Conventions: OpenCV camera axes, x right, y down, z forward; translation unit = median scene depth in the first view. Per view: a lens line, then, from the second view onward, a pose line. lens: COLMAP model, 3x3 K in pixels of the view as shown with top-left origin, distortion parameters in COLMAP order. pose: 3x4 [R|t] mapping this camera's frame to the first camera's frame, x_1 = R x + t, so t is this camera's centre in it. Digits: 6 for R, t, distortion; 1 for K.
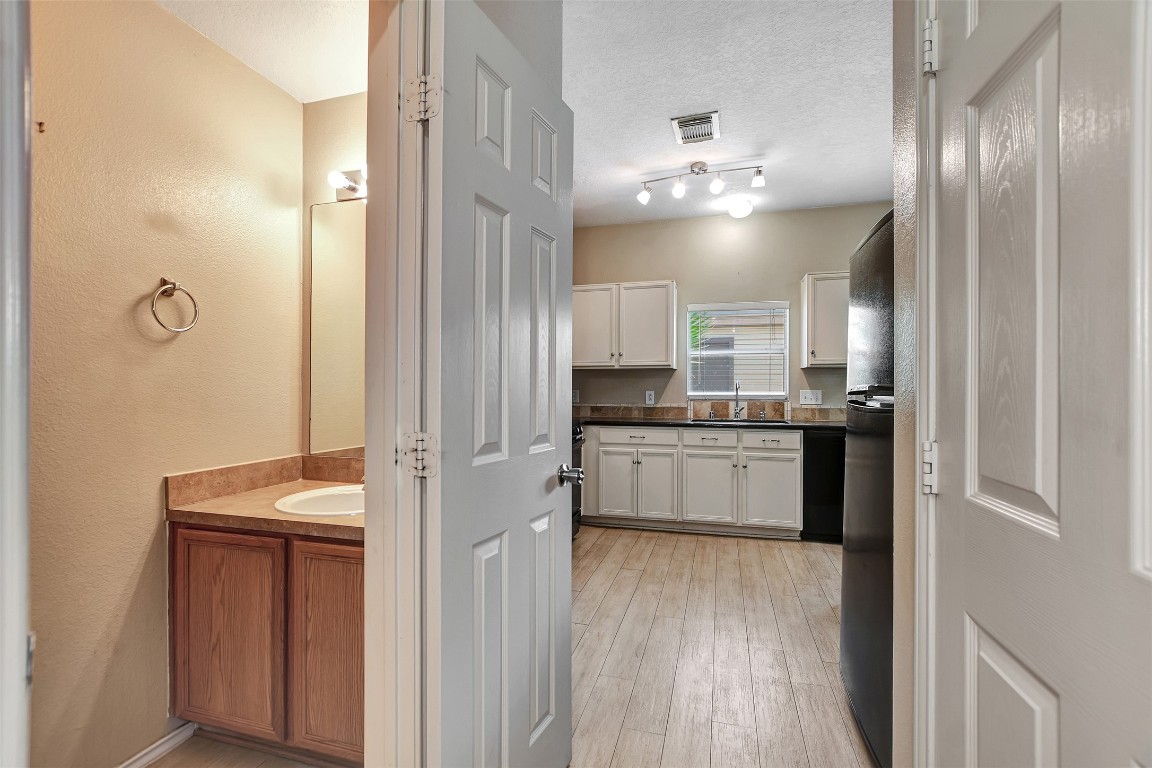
lens RADIAL K [[512.8, 0, 574.5], [0, 512.8, 388.8], [0, 0, 1]] dist [-0.018233, 0.001070]
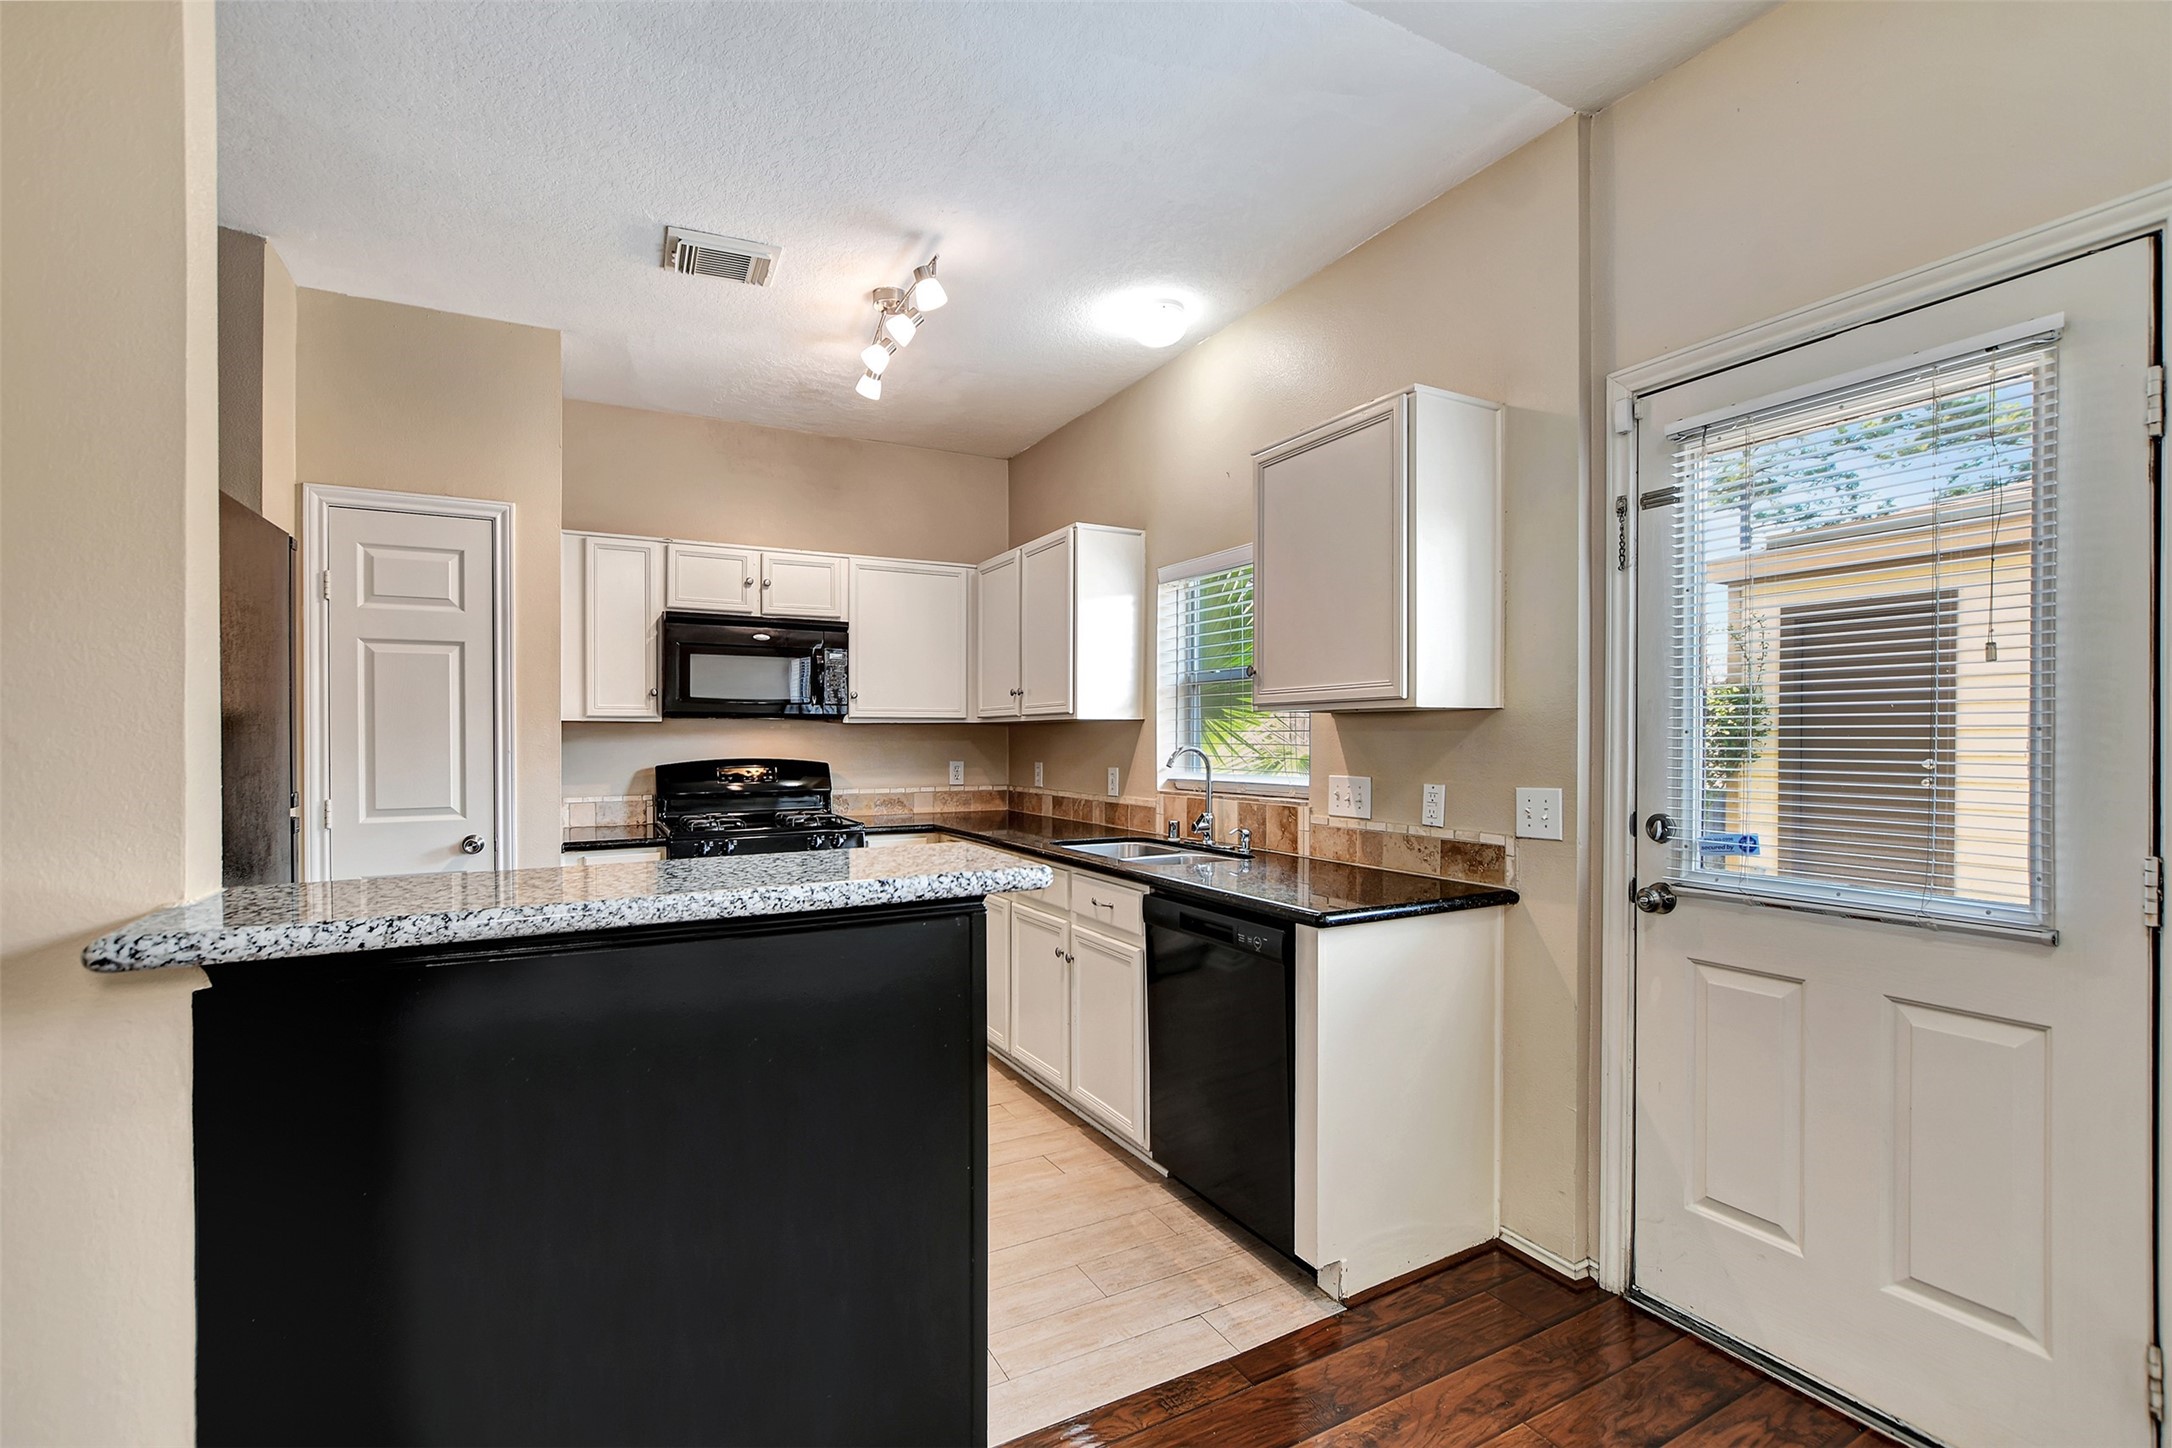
lens RADIAL K [[966.8, 0, 1089.2], [0, 966.8, 736.4], [0, 0, 1]] dist [-0.018233, 0.001070]
pose [[0.697866, -0.005109, -0.716210, 0.812211], [0.006483, 0.999979, -0.000817, -0.024862], [0.716199, -0.004073, 0.697884, 0.417126]]
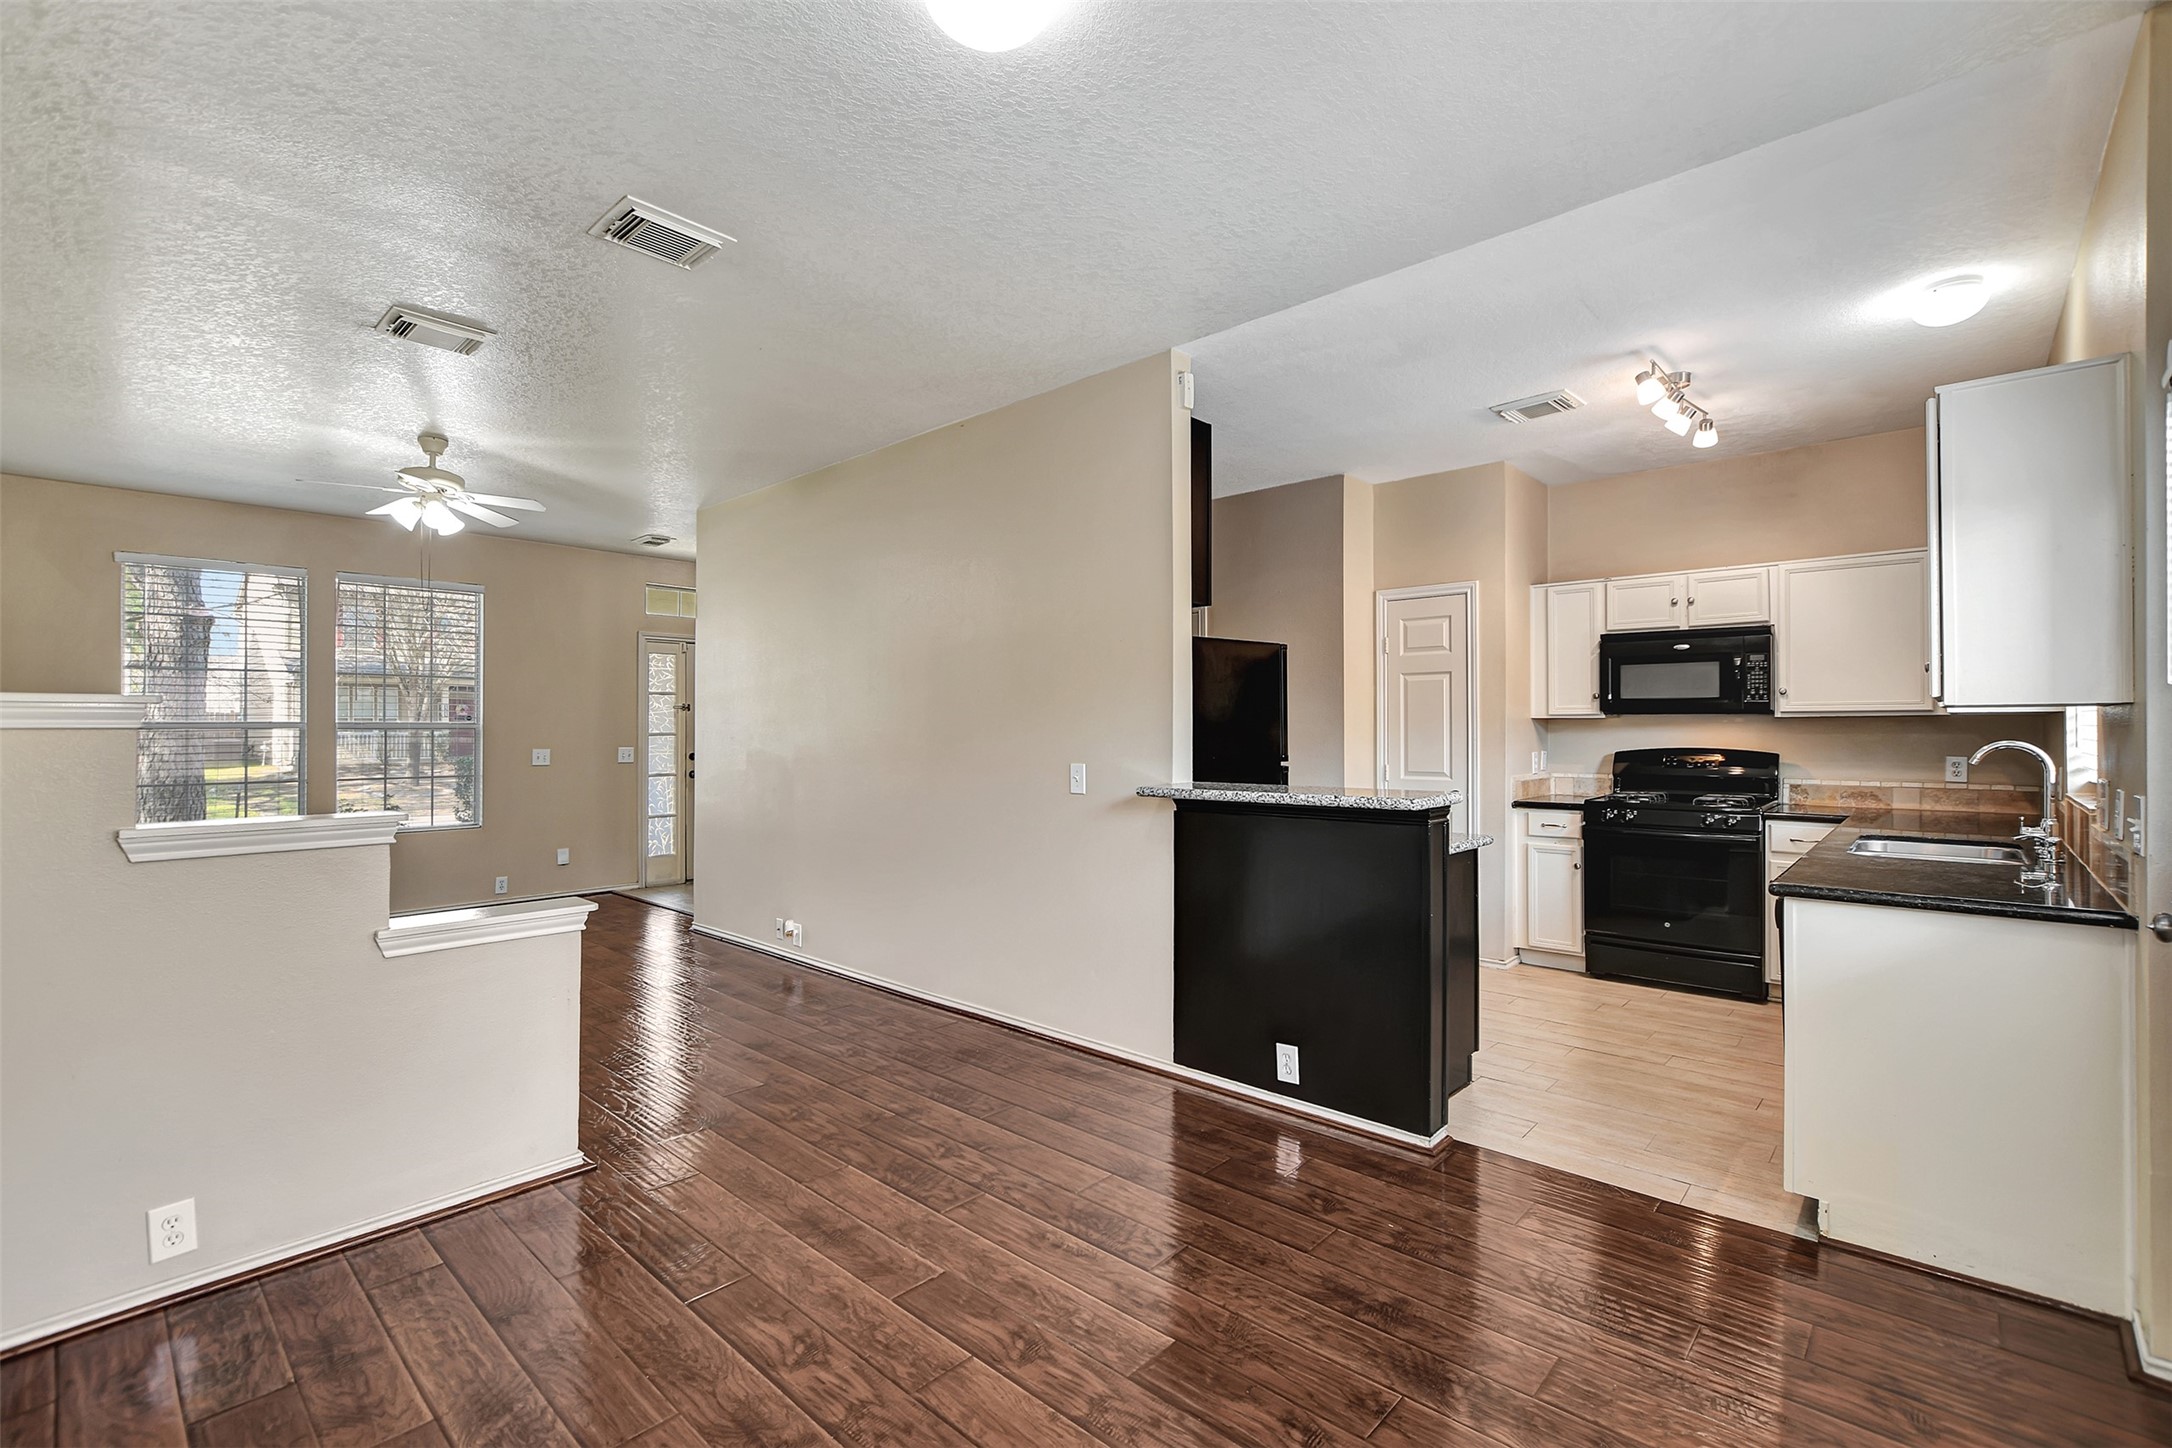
lens RADIAL K [[966.8, 0, 1068.8], [0, 966.8, 726.1], [0, 0, 1]] dist [-0.018233, 0.001070]
pose [[-0.469102, -0.003798, -0.883136, 1.241044], [0.002912, 0.999979, -0.005848, -0.027292], [0.883139, -0.005315, -0.469081, 0.732103]]
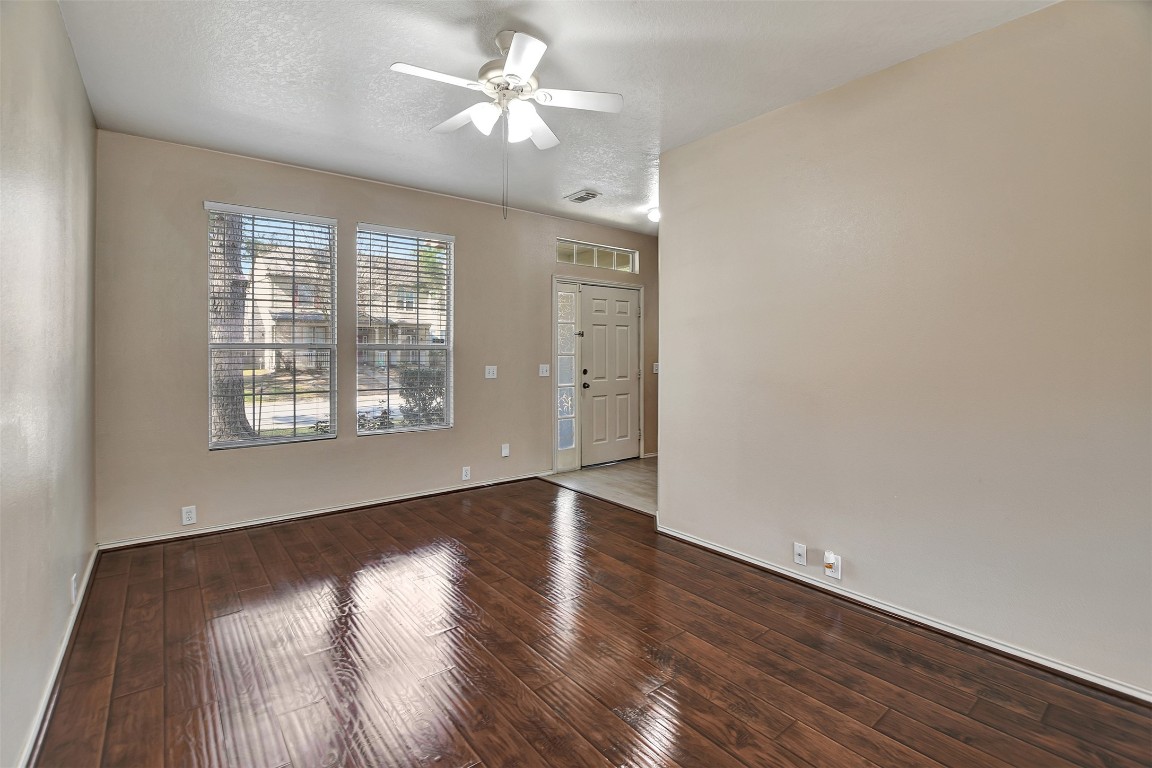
lens RADIAL K [[512.8, 0, 554.6], [0, 512.8, 351.4], [0, 0, 1]] dist [-0.018233, 0.001070]
pose [[-0.599061, -0.009195, -0.800651, 1.027022], [-0.007410, 0.999955, -0.005940, -0.026067], [0.800669, 0.002374, -0.599102, -0.039693]]
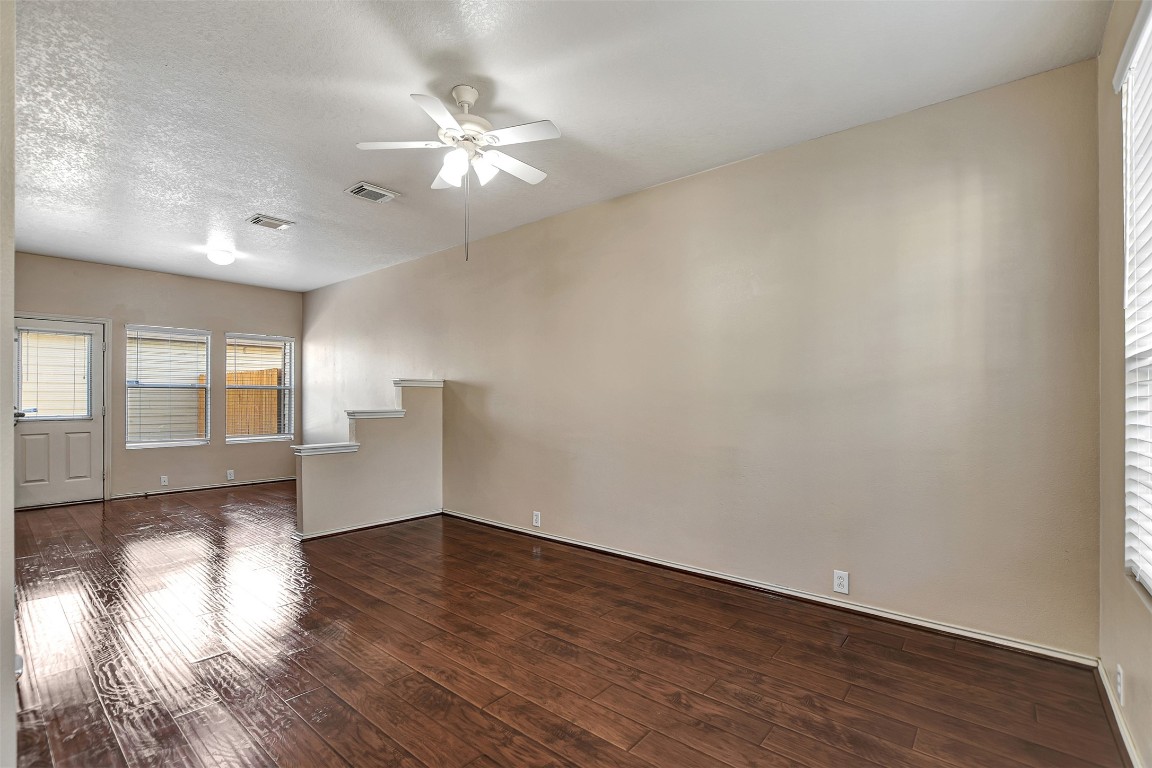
lens RADIAL K [[512.8, 0, 544.1], [0, 512.8, 398.5], [0, 0, 1]] dist [-0.018233, 0.001070]
pose [[0.442763, -0.001080, 0.896638, 0.143908], [-0.000295, 0.999999, 0.001350, -0.003994], [-0.896638, -0.000862, 0.442763, -0.735115]]
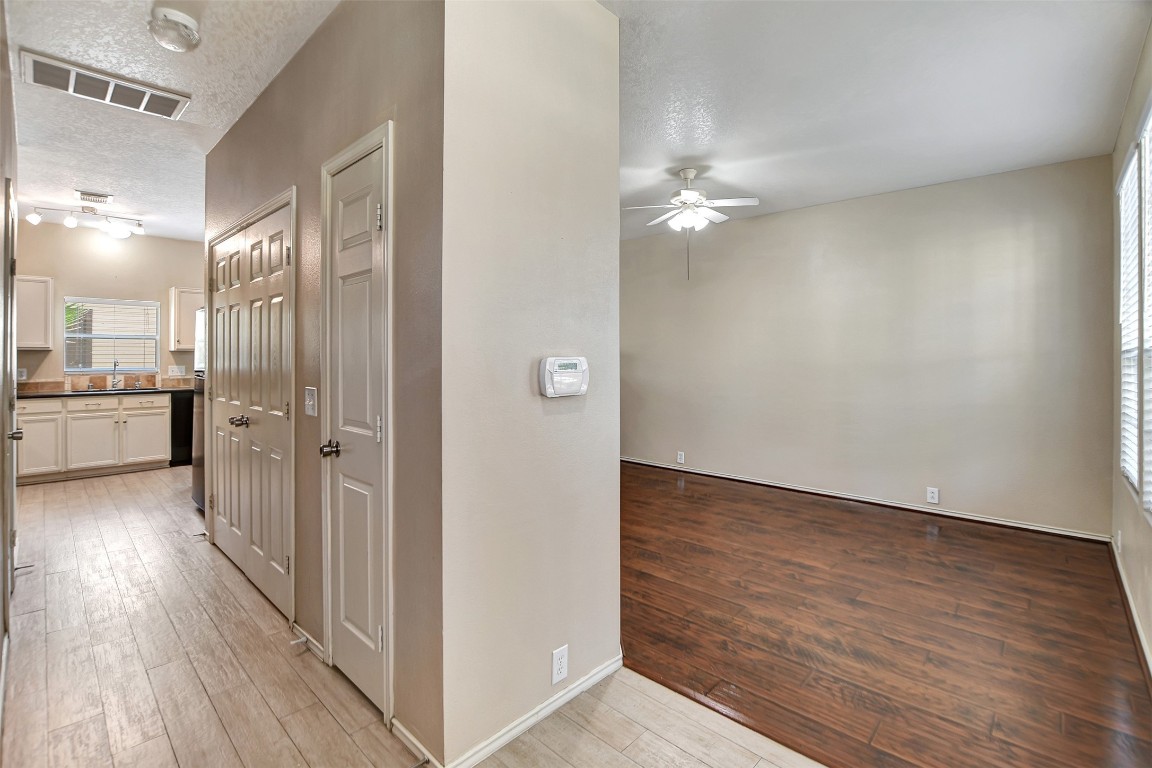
lens RADIAL K [[512.8, 0, 546.7], [0, 512.8, 356.4], [0, 0, 1]] dist [-0.018233, 0.001070]
pose [[0.487768, -0.000956, 0.872973, -0.283696], [-0.001170, 0.999998, 0.001749, -0.028554], [-0.872973, -0.001874, 0.487766, -0.619287]]
